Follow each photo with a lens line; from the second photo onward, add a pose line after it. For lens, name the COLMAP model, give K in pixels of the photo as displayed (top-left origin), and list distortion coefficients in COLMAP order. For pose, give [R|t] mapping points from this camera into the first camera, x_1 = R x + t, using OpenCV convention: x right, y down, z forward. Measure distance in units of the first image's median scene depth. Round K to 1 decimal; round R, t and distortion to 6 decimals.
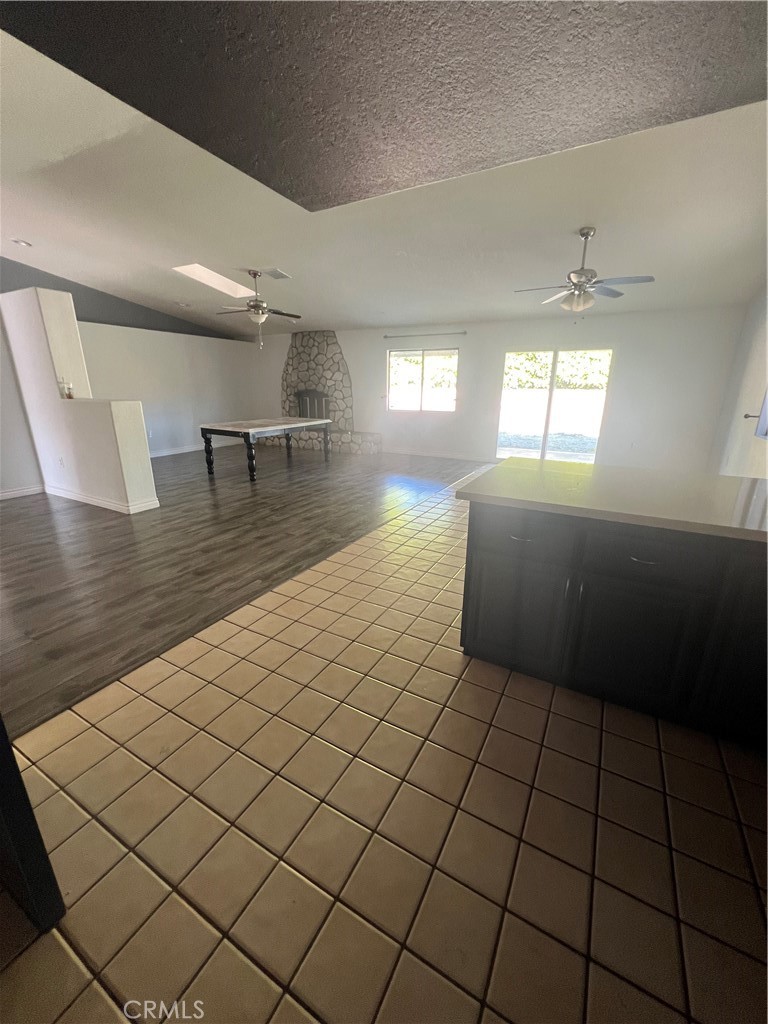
lens RADIAL K [[407.2, 0, 385.3], [0, 407.2, 514.5], [0, 0, 1]] dist [0.000531, 0.000461]
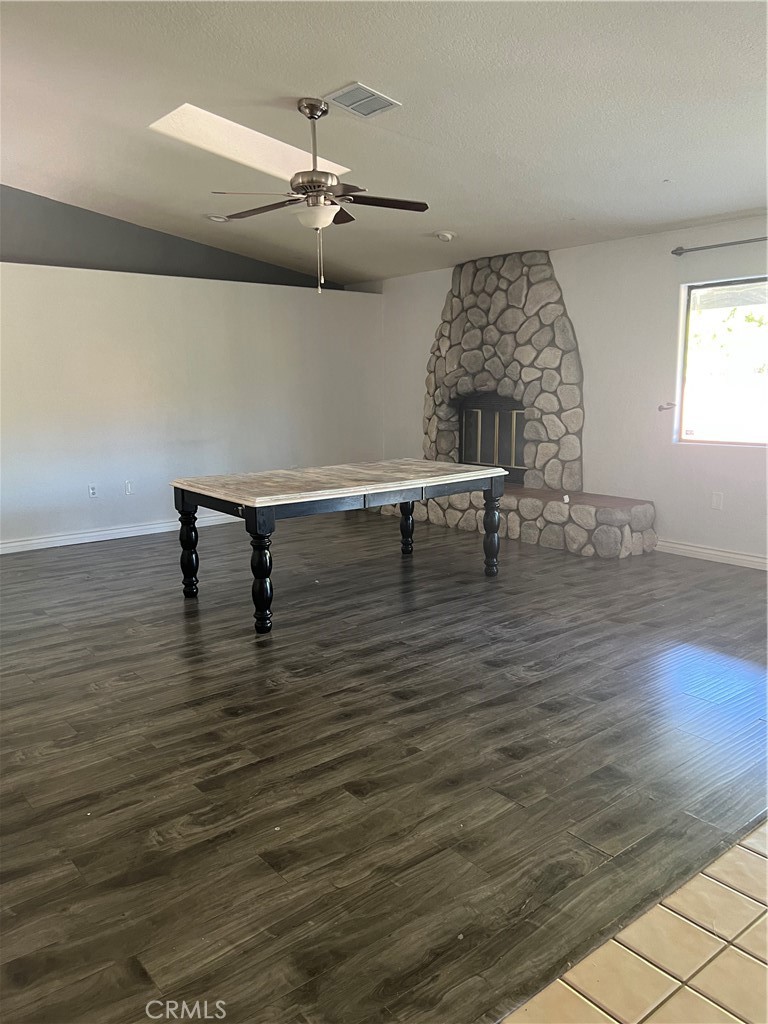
lens RADIAL K [[768.6, 0, 385.8], [0, 768.6, 514.6], [0, 0, 1]] dist [0.040131, -0.017138]
pose [[0.924804, 0.046247, -0.377622, 0.029183], [-0.097032, 0.988430, -0.116579, -0.081352], [0.367862, 0.144454, 0.918592, 0.260635]]
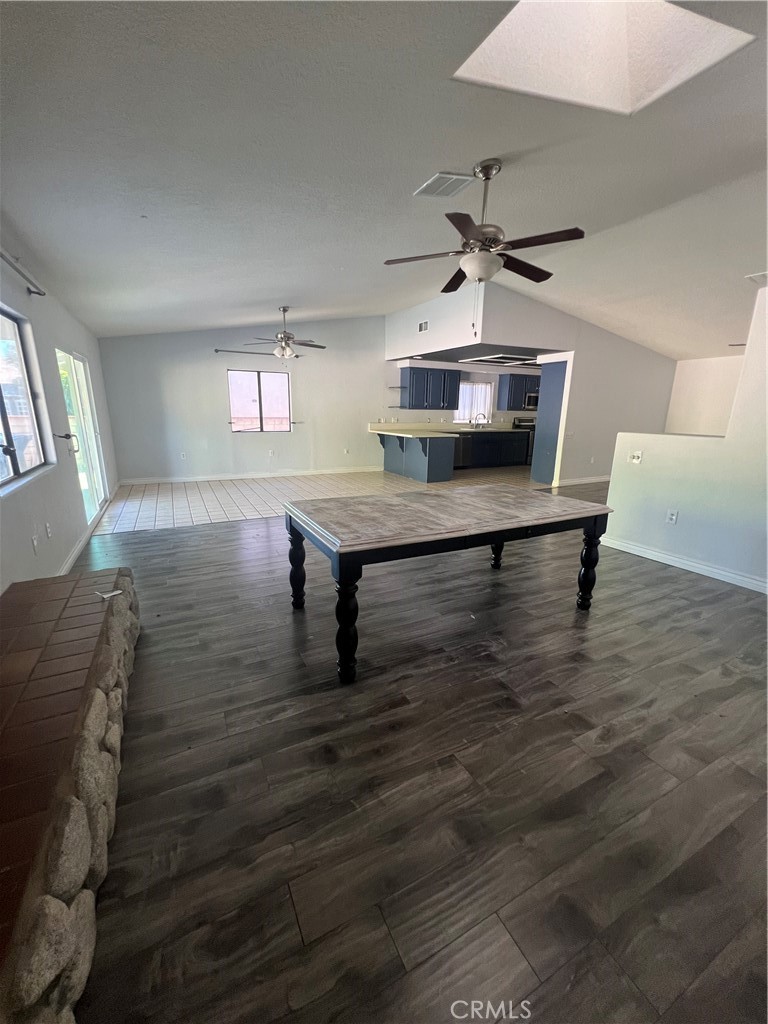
lens RADIAL K [[407.2, 0, 378.9], [0, 407.2, 515.6], [0, 0, 1]] dist [0.000531, 0.000461]
pose [[-0.819647, -0.163128, 0.549152, -0.347512], [0.152792, 0.861625, 0.484002, -0.328182], [-0.552117, 0.480616, -0.681303, 1.021356]]
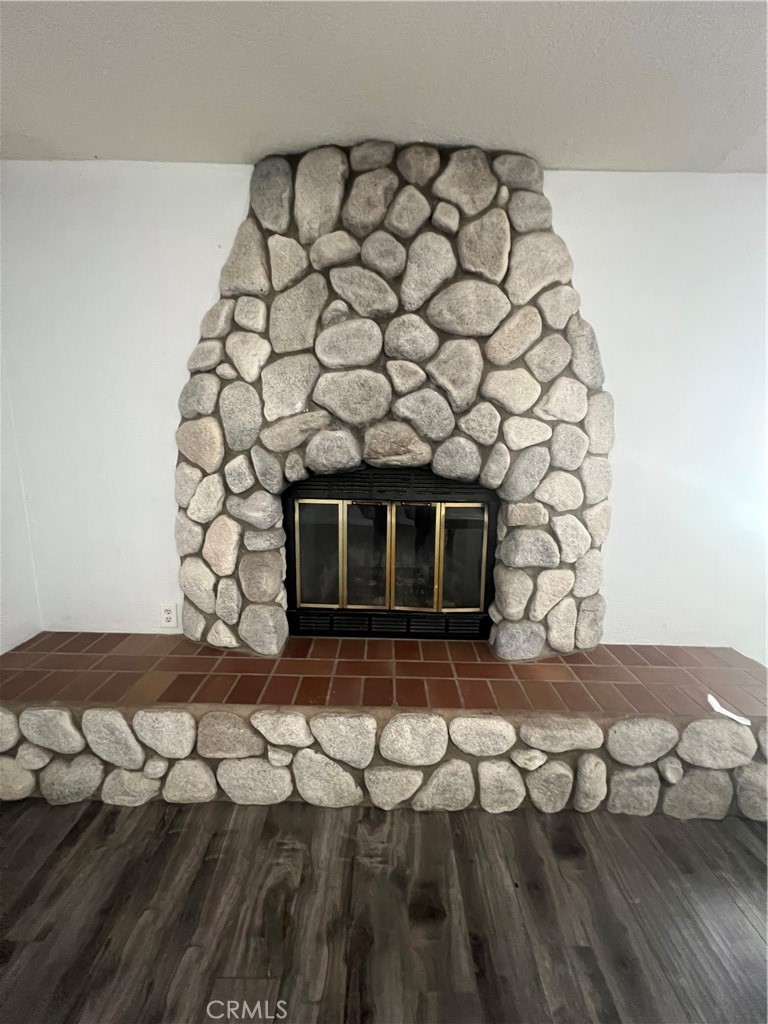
lens RADIAL K [[407.2, 0, 384.4], [0, 407.2, 513.7], [0, 0, 1]] dist [0.000531, 0.000461]
pose [[0.881706, -0.077008, 0.465472, -0.285931], [0.129494, 0.988200, -0.081803, -0.279857], [-0.453680, 0.132402, 0.881274, 0.870160]]
